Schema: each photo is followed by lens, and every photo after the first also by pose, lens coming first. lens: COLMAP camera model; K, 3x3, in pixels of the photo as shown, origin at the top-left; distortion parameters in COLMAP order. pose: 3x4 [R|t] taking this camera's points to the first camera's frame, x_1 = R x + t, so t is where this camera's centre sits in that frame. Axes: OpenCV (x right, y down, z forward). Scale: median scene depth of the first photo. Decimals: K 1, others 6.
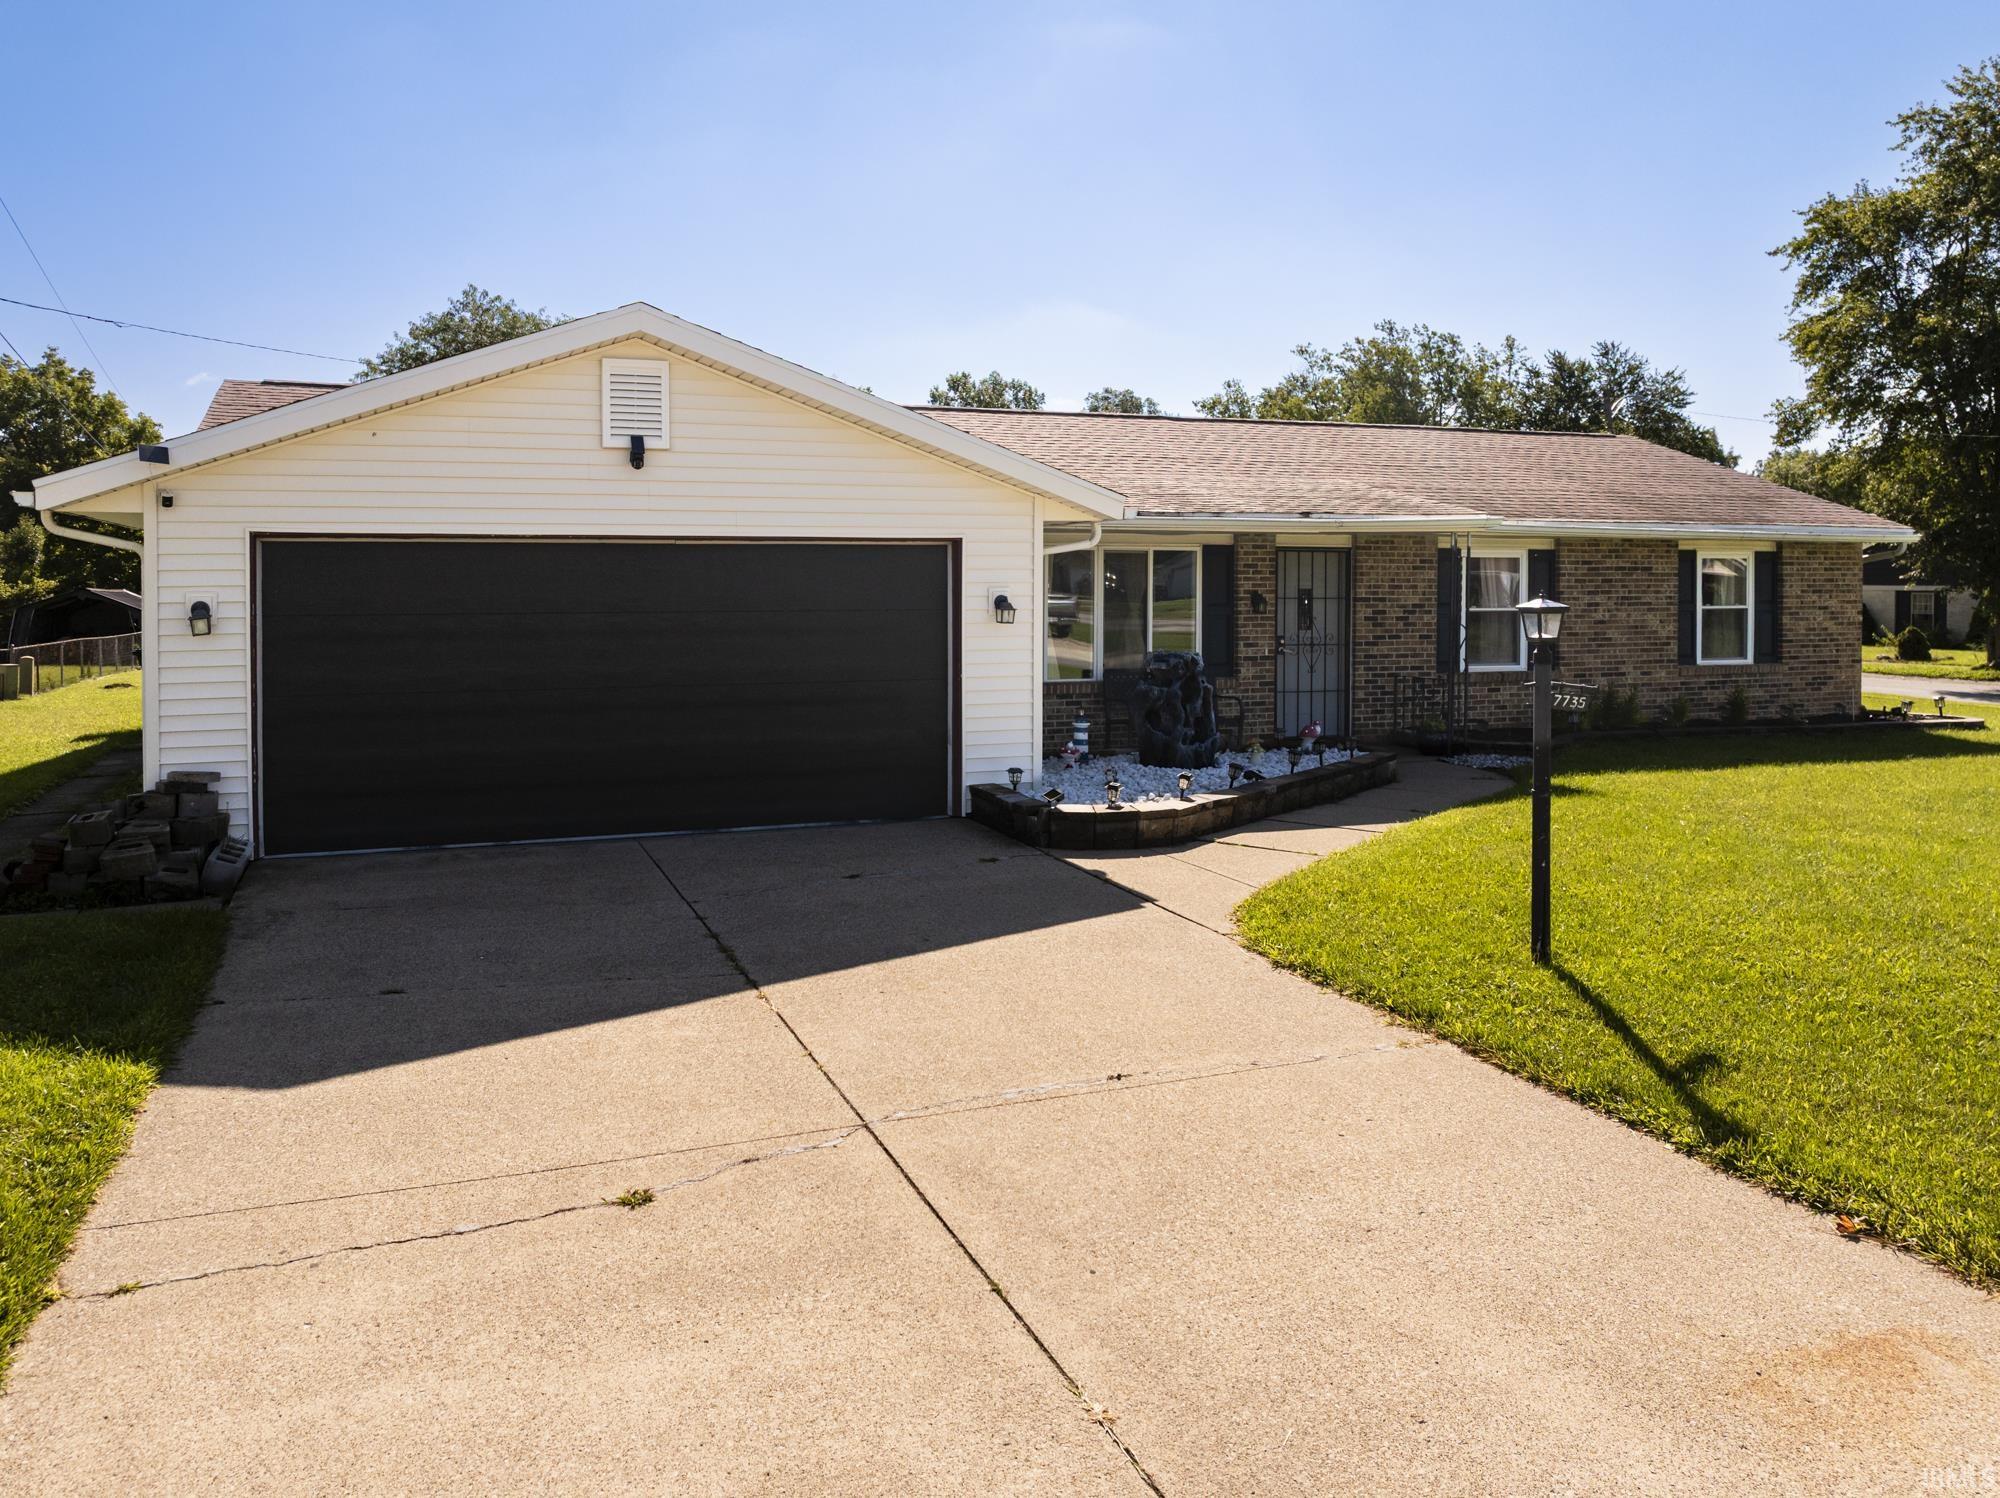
lens RADIAL K [[1445.8, 0, 959.1], [0, 1445.8, 603.5], [0, 0, 1]] dist [-0.017123, -0.001666]
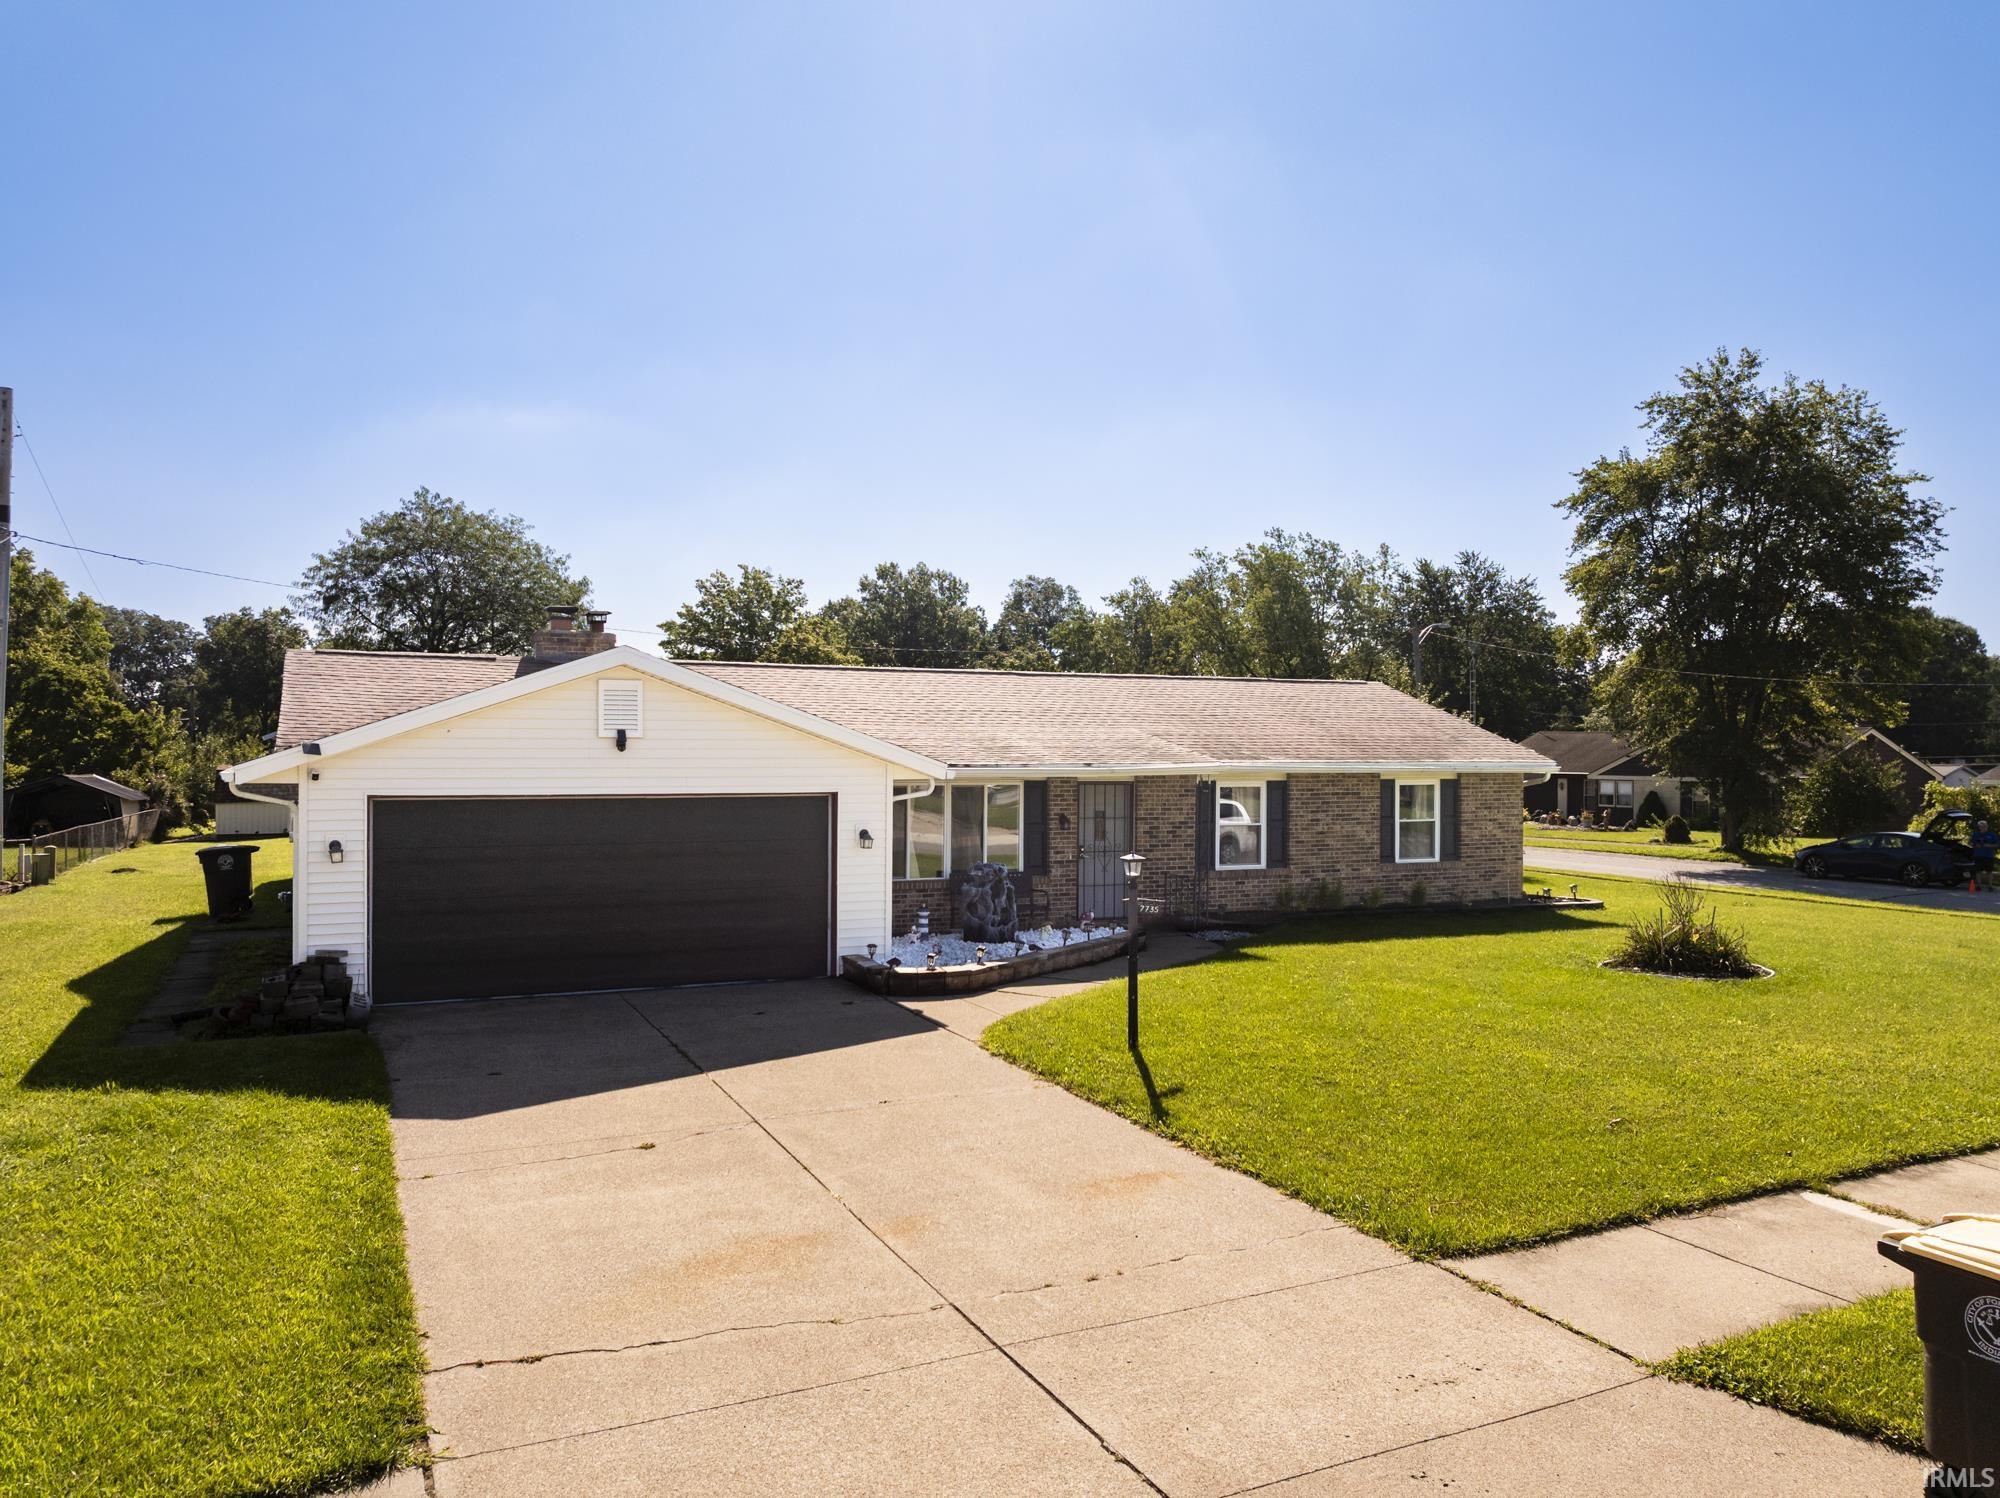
lens RADIAL K [[1416.0, 0, 1030.7], [0, 1416.0, 745.2], [0, 0, 1]] dist [-0.030759, -0.005064]
pose [[0.995237, 0.006288, 0.097285, 0.040926], [-0.004256, 0.999769, -0.021074, -0.044183], [-0.097395, 0.020560, 0.995033, -0.341293]]
